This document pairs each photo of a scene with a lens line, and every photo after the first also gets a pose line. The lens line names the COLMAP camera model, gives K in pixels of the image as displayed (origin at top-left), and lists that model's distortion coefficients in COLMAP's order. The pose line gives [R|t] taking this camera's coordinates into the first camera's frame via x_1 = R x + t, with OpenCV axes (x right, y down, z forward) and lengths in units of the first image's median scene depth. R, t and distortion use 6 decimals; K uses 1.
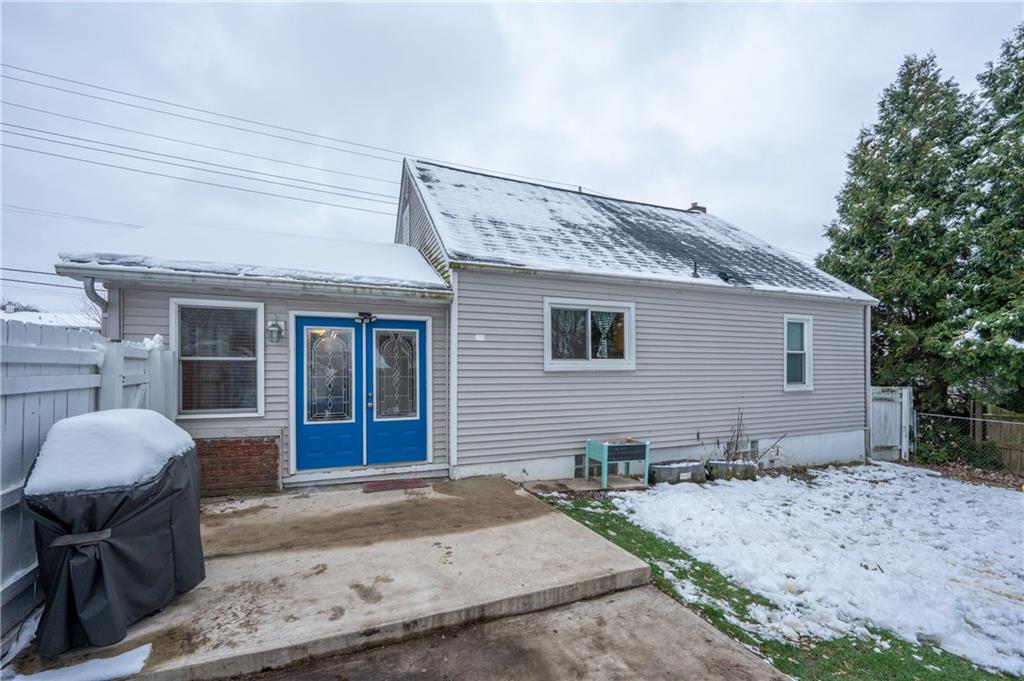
lens RADIAL K [[420.6, 0, 504.5], [0, 420.6, 368.5], [0, 0, 1]] dist [-0.009780, -0.000390]
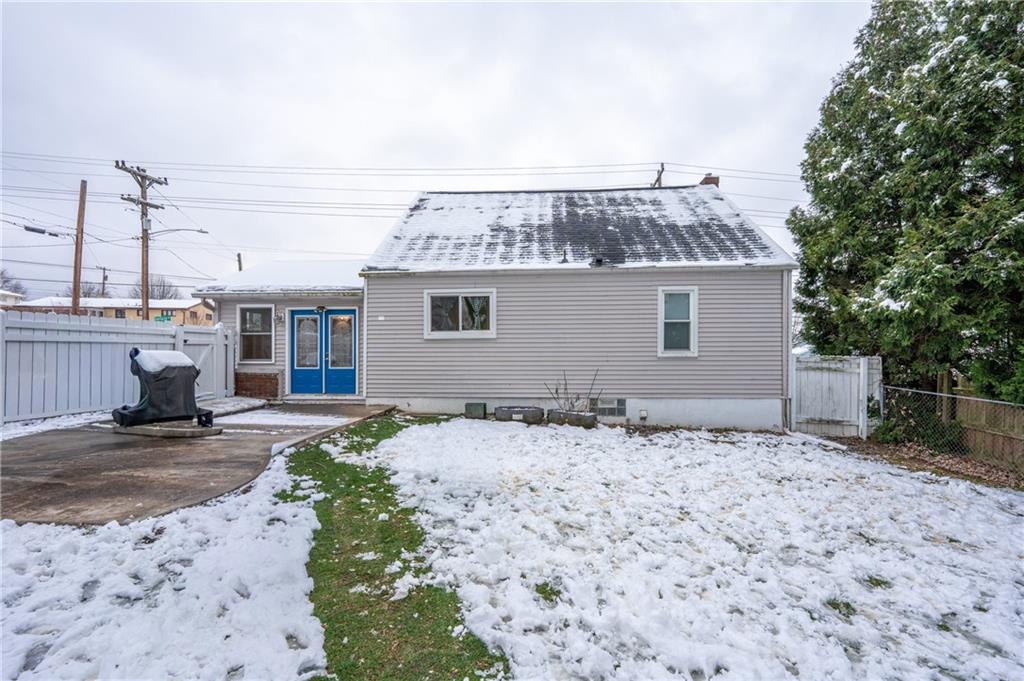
lens RADIAL K [[420.6, 0, 514.4], [0, 420.6, 349.2], [0, 0, 1]] dist [-0.009780, -0.000390]
pose [[0.900697, -0.002097, -0.434443, 0.980020], [0.002037, 0.999998, -0.000603, 0.041874], [0.434444, -0.000342, 0.900699, -0.195322]]
